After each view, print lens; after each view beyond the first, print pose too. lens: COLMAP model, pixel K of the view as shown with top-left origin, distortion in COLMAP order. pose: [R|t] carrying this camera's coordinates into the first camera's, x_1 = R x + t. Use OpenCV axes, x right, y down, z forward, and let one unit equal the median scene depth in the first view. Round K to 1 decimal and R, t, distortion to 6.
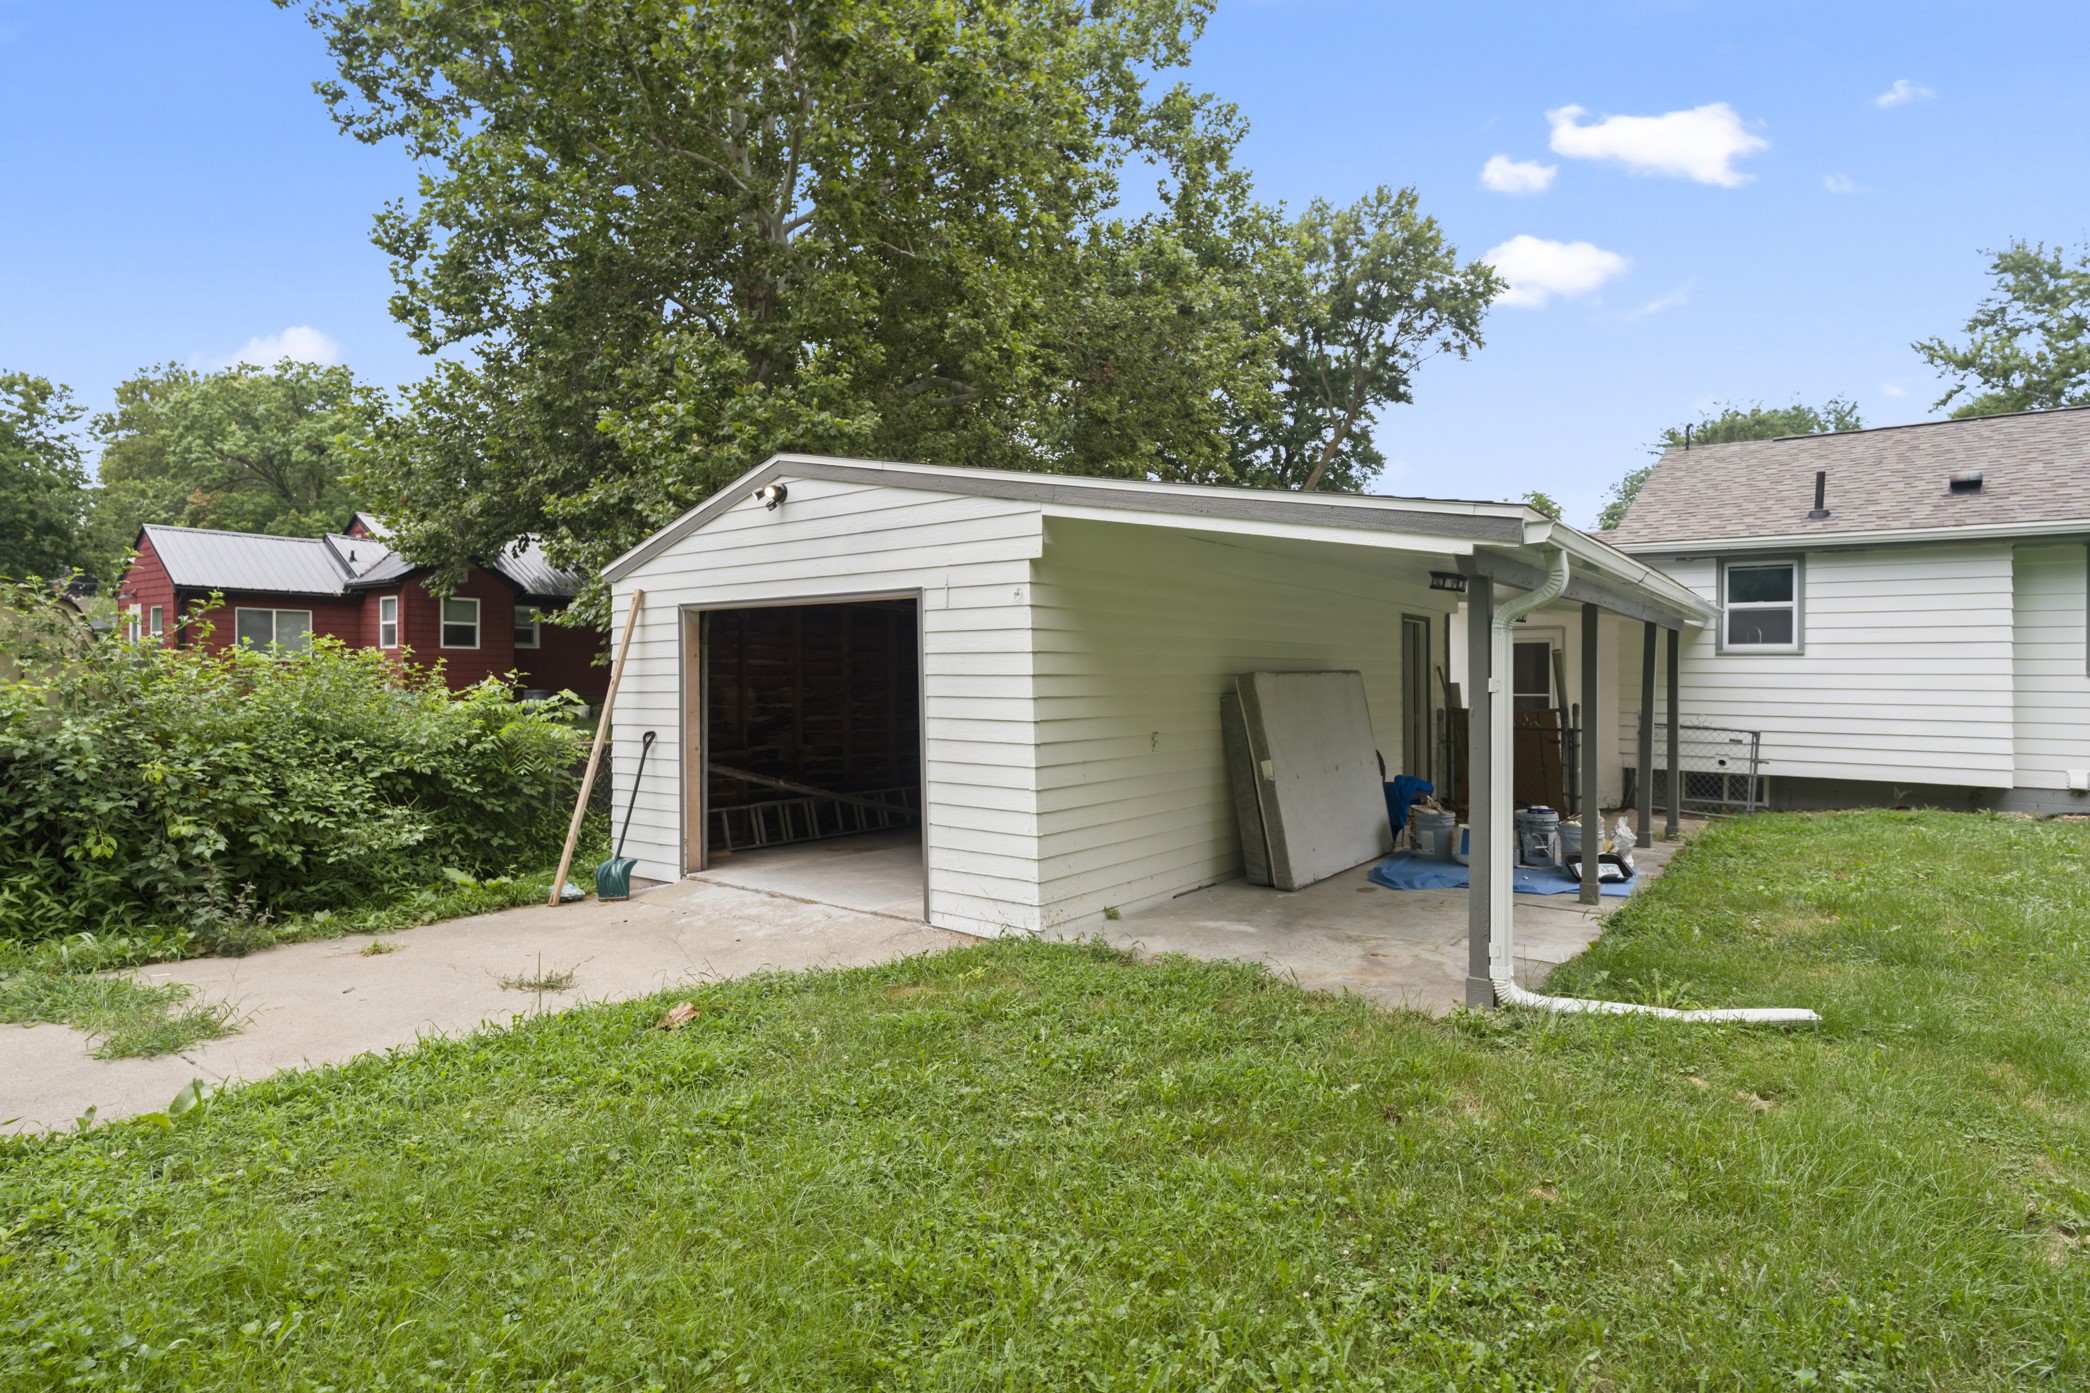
lens RADIAL K [[1094.6, 0, 1037.5], [0, 1094.6, 676.3], [0, 0, 1]] dist [-0.002857, -0.000850]
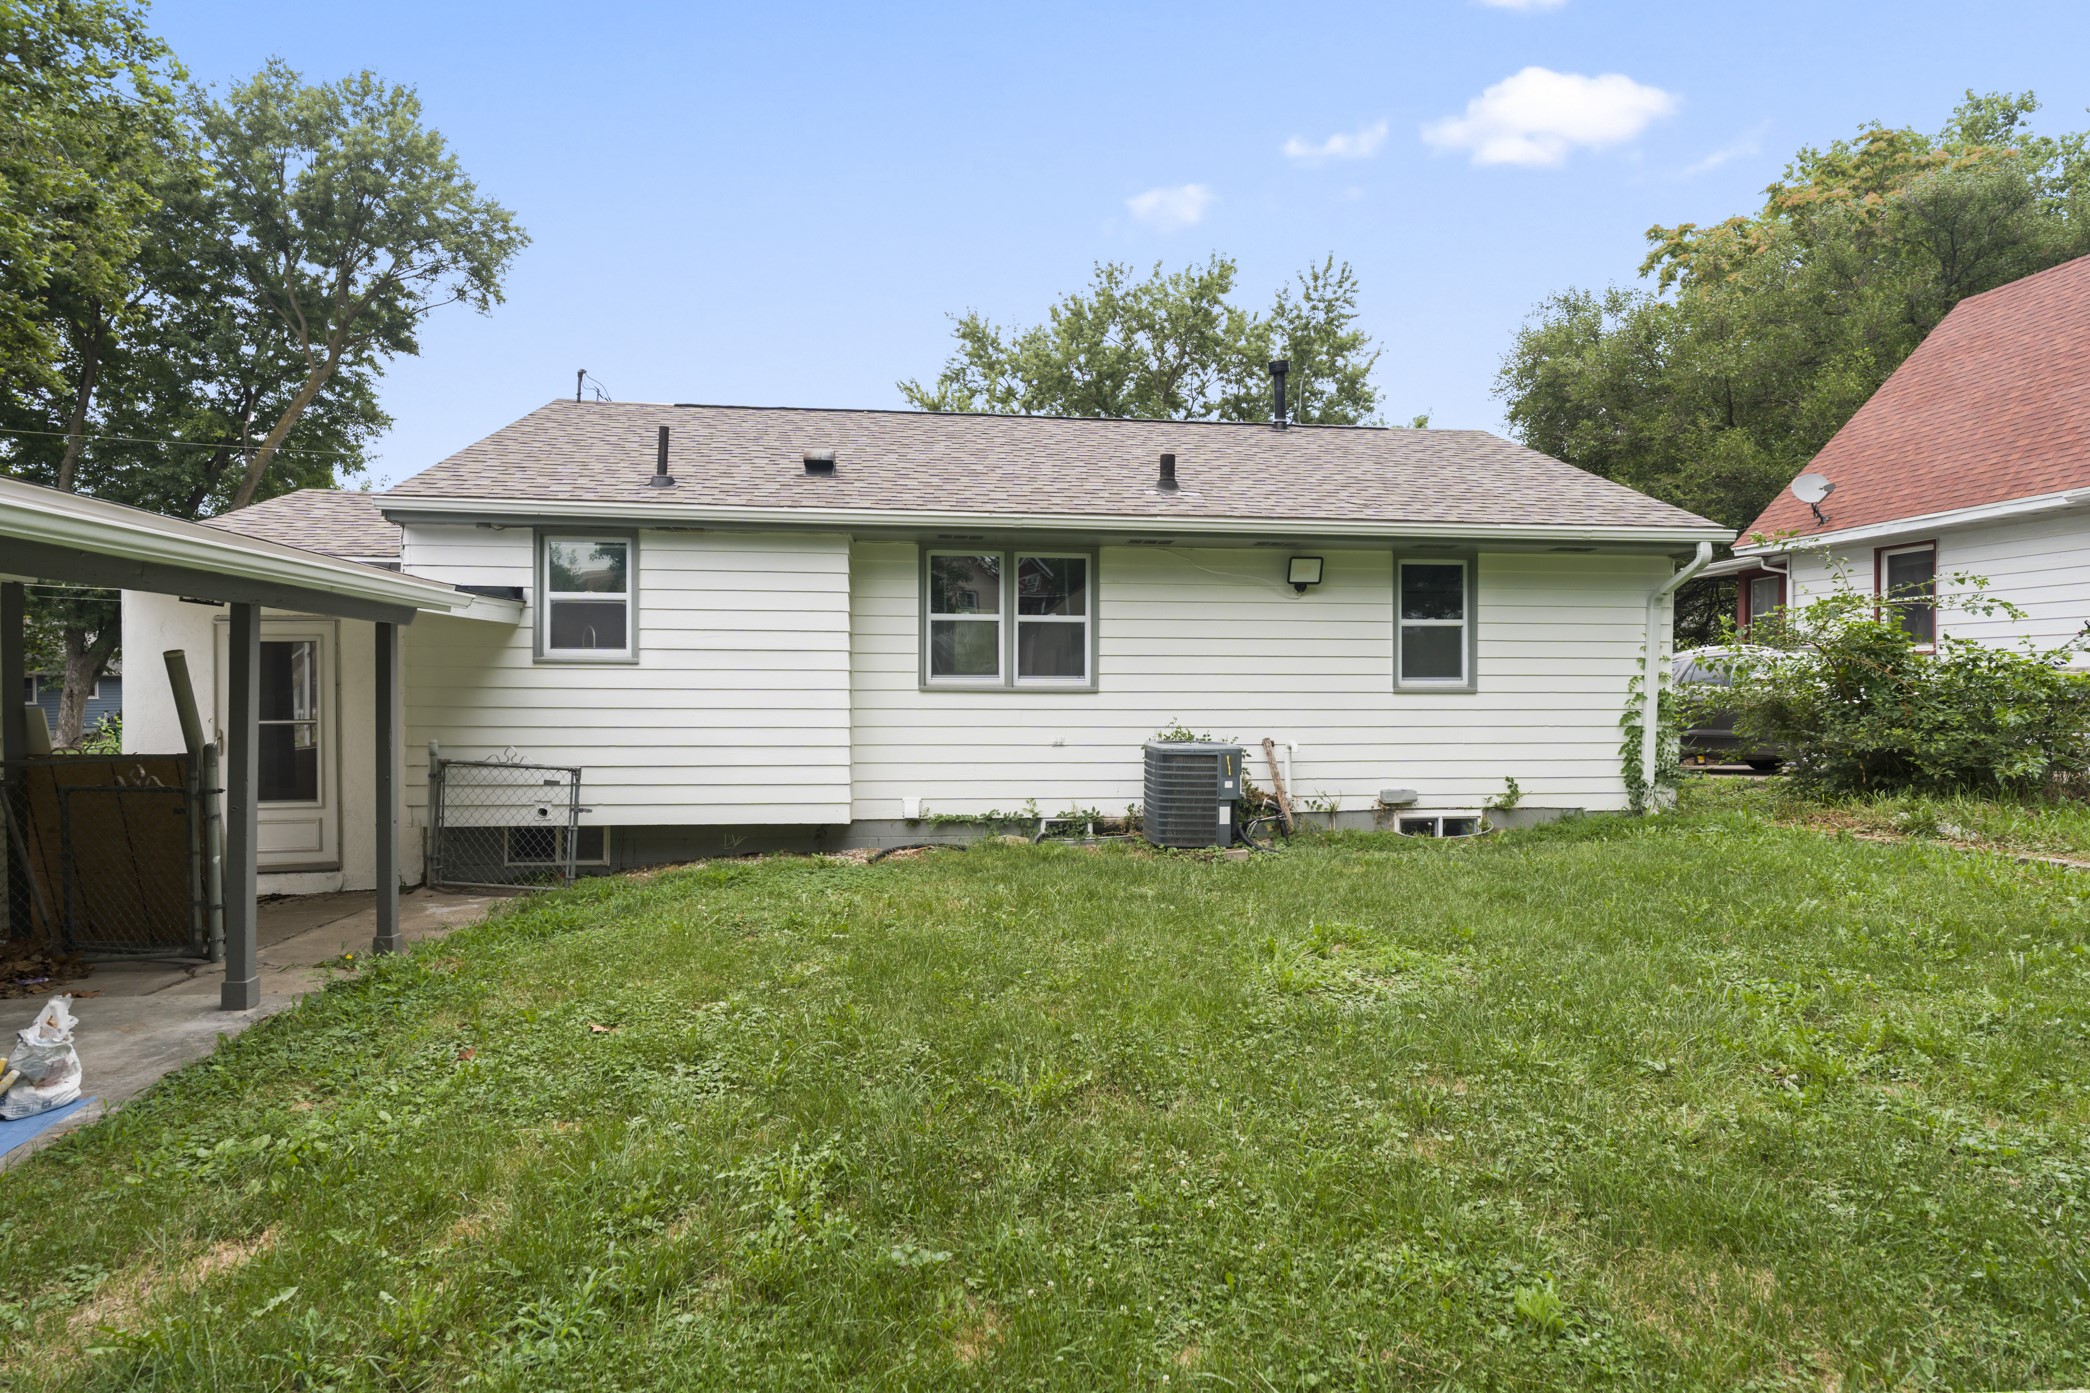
lens RADIAL K [[1094.6, 0, 1047.8], [0, 1094.6, 695.7], [0, 0, 1]] dist [-0.002857, -0.000850]
pose [[0.720489, -0.009955, 0.693395, 0.362648], [0.001781, 0.999920, 0.012505, -0.006144], [-0.693464, -0.007775, 0.720450, 0.245784]]
